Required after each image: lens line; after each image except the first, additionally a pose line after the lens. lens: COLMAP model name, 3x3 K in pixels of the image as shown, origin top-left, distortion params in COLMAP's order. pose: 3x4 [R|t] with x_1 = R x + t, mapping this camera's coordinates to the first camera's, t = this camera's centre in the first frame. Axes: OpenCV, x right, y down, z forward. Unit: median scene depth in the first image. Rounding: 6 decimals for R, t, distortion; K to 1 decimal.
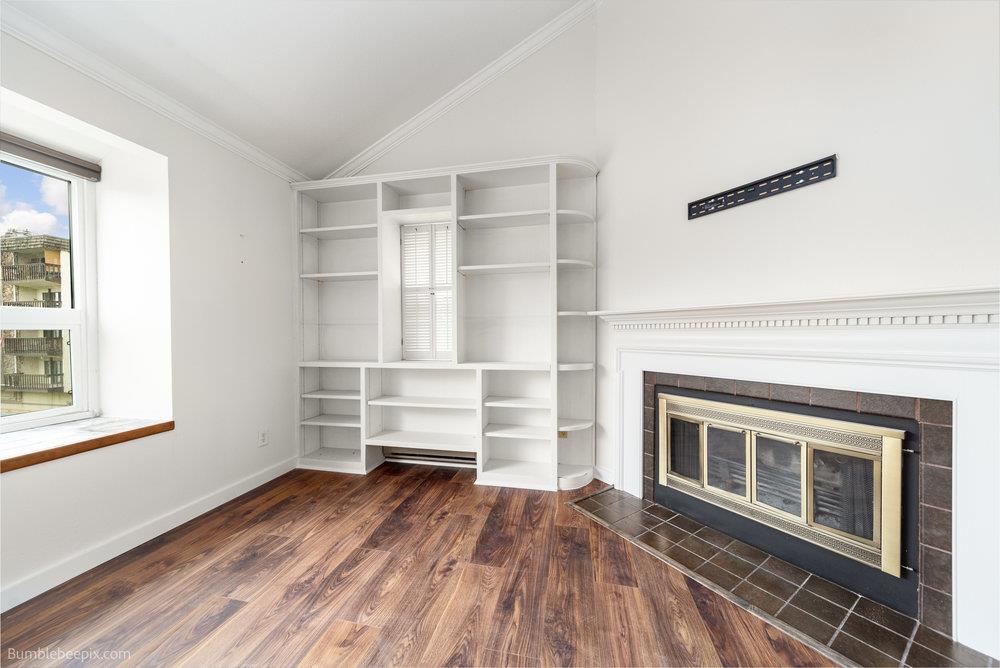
lens RADIAL K [[343.5, 0, 498.7], [0, 343.5, 339.8], [0, 0, 1]] dist [0.002171, -0.000106]
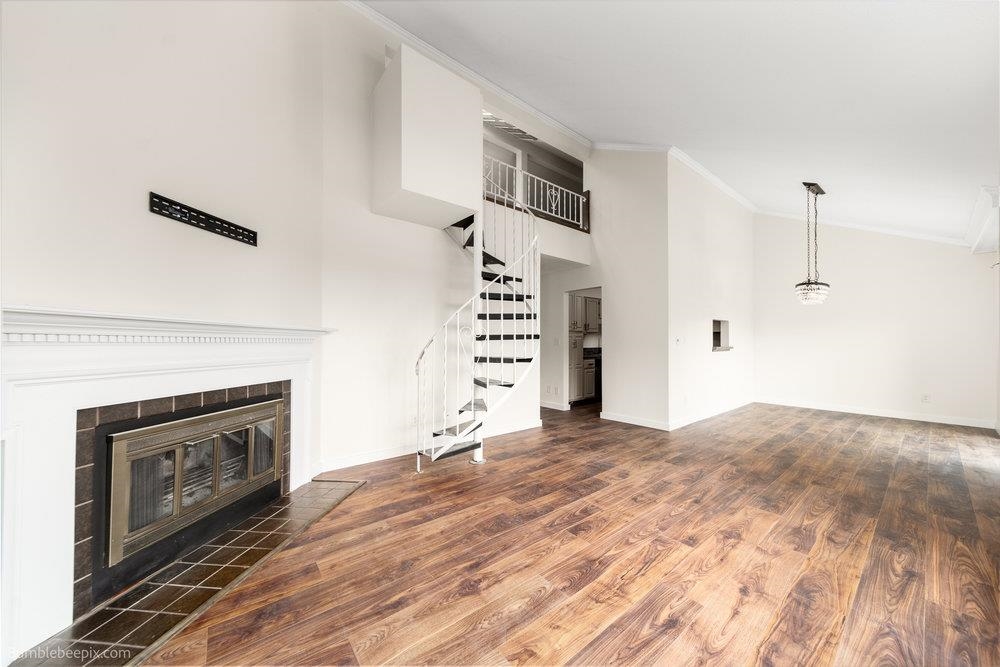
lens RADIAL K [[343.5, 0, 498.7], [0, 343.5, 339.3], [0, 0, 1]] dist [0.002171, -0.000106]
pose [[-0.774192, 0.009731, 0.632876, -0.629493], [0.008951, 0.999950, -0.004426, -0.030507], [-0.632887, 0.002238, -0.774241, 1.131704]]
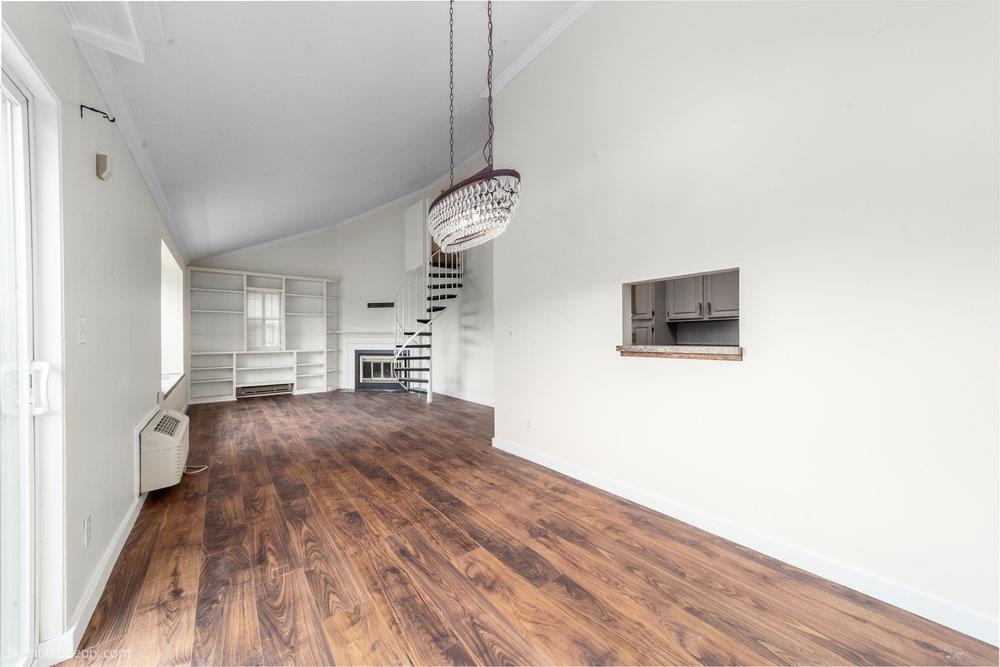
lens RADIAL K [[345.2, 0, 504.6], [0, 345.2, 337.6], [0, 0, 1]] dist [0.000557, 0.000004]
pose [[0.621128, -0.001047, 0.783708, -1.452927], [0.007849, 0.999957, -0.004885, 0.002144], [-0.783669, 0.009186, 0.621110, -2.469720]]
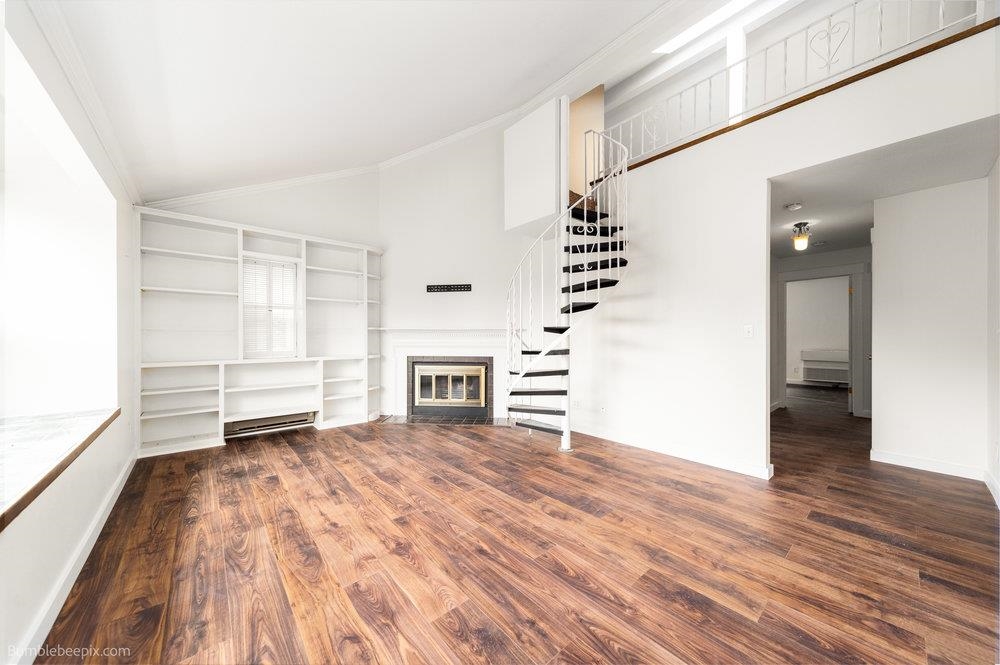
lens RADIAL K [[343.5, 0, 498.7], [0, 343.5, 338.3], [0, 0, 1]] dist [0.002171, -0.000106]
pose [[0.601148, 0.002059, 0.799135, -1.091807], [0.007405, 0.999939, -0.008147, -0.000625], [-0.799103, 0.010815, 0.601096, -0.865151]]
